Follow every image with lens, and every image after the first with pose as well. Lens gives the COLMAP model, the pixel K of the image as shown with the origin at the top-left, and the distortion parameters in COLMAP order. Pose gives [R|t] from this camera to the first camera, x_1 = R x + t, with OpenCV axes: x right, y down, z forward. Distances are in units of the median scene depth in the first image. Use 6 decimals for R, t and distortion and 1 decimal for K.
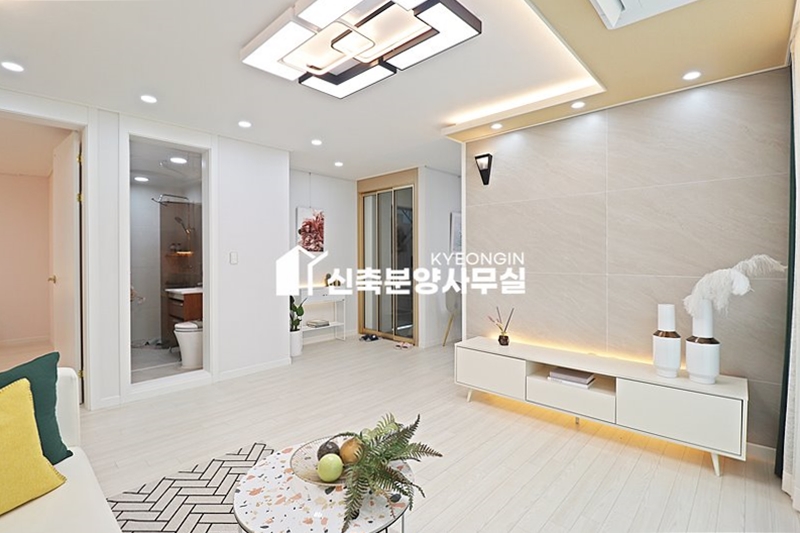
lens RADIAL K [[374.0, 0, 391.7], [0, 374.0, 260.1], [0, 0, 1]] dist [-0.005931, -0.007326]
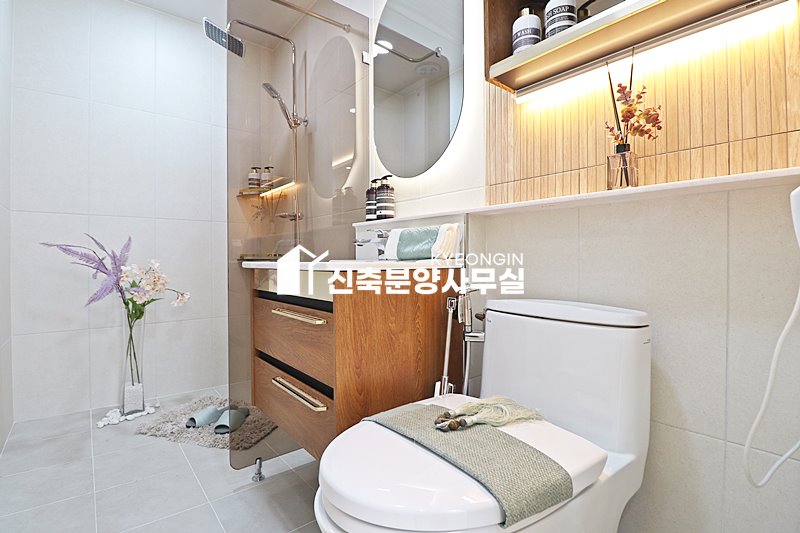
lens RADIAL K [[374.0, 0, 399.5], [0, 374.0, 261.8], [0, 0, 1]] dist [-0.005931, -0.007326]
pose [[0.992215, -0.001722, -0.124526, -0.408826], [0.001785, 0.999998, 0.000401, 0.070904], [0.124525, -0.000620, 0.992216, 0.661170]]
